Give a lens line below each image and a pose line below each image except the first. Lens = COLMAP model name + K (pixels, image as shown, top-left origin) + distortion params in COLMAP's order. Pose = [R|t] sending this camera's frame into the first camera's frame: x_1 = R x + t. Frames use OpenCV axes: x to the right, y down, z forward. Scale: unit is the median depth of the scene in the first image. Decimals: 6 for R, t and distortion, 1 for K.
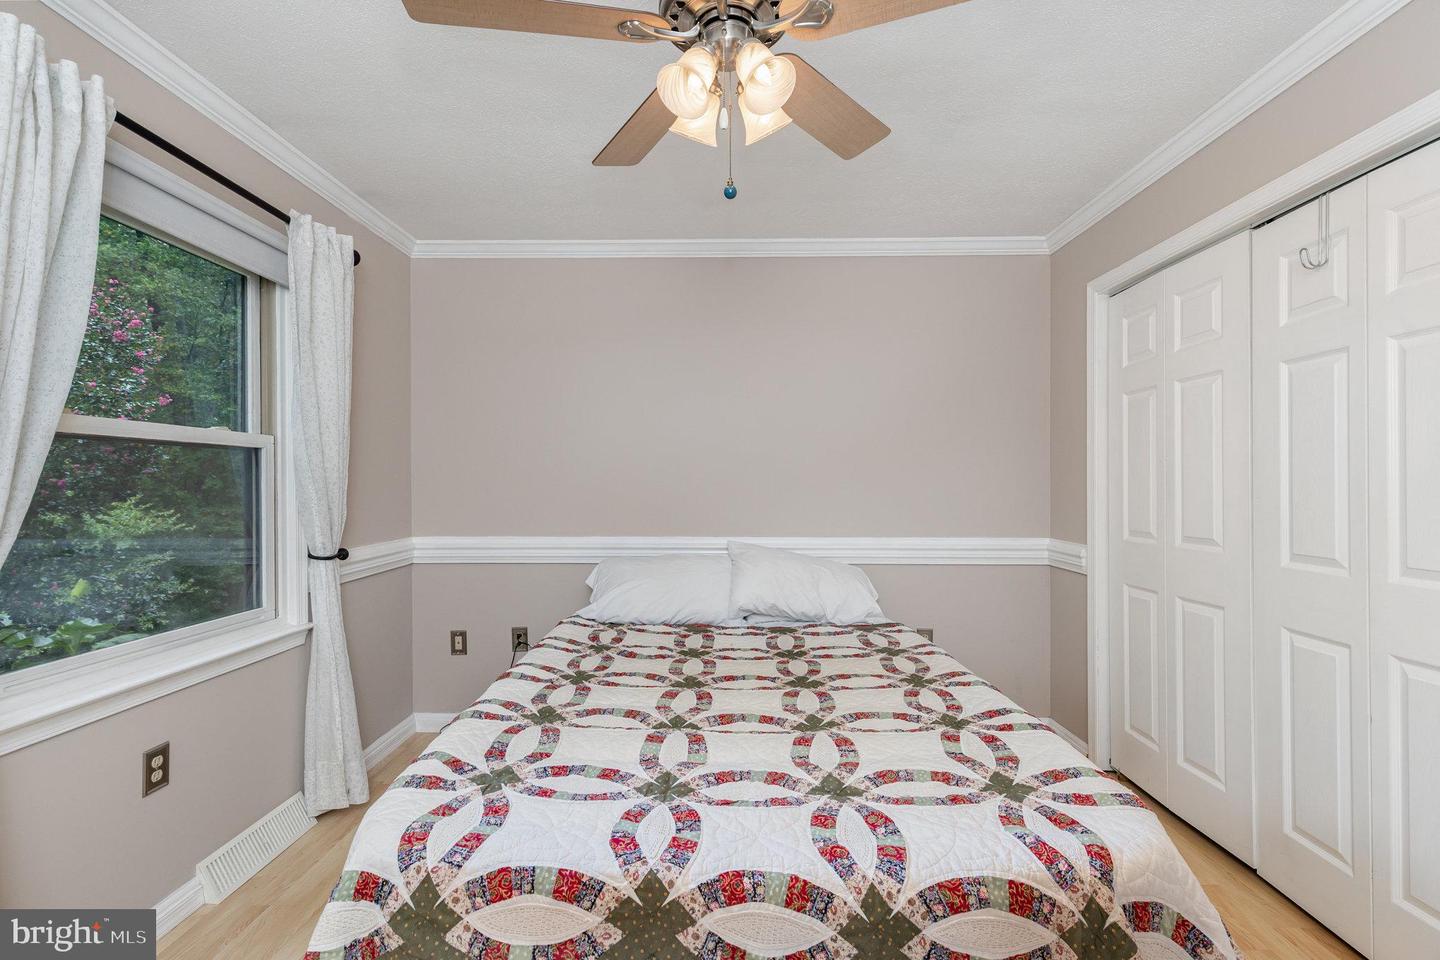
lens RADIAL K [[649.2, 0, 720.2], [0, 649.2, 483.4], [0, 0, 1]] dist [0.007380, -0.001167]
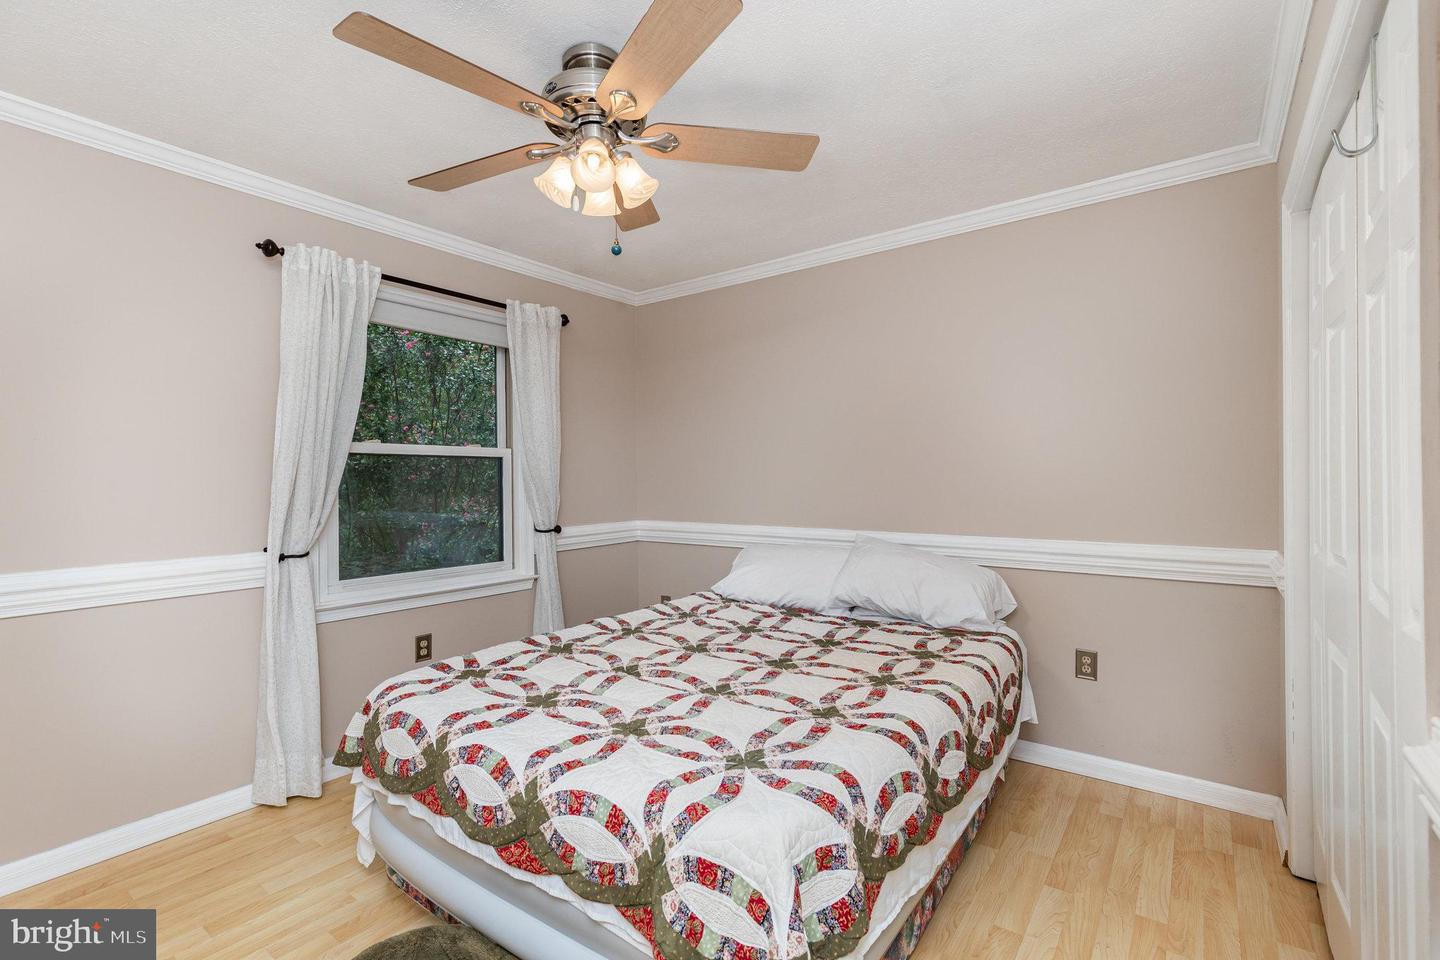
lens RADIAL K [[649.2, 0, 719.3], [0, 649.2, 479.1], [0, 0, 1]] dist [0.007380, -0.001167]
pose [[0.812089, -0.003824, -0.583521, 0.796680], [0.005399, 0.999985, 0.000960, -0.001184], [0.583508, -0.003930, 0.812098, 0.075556]]
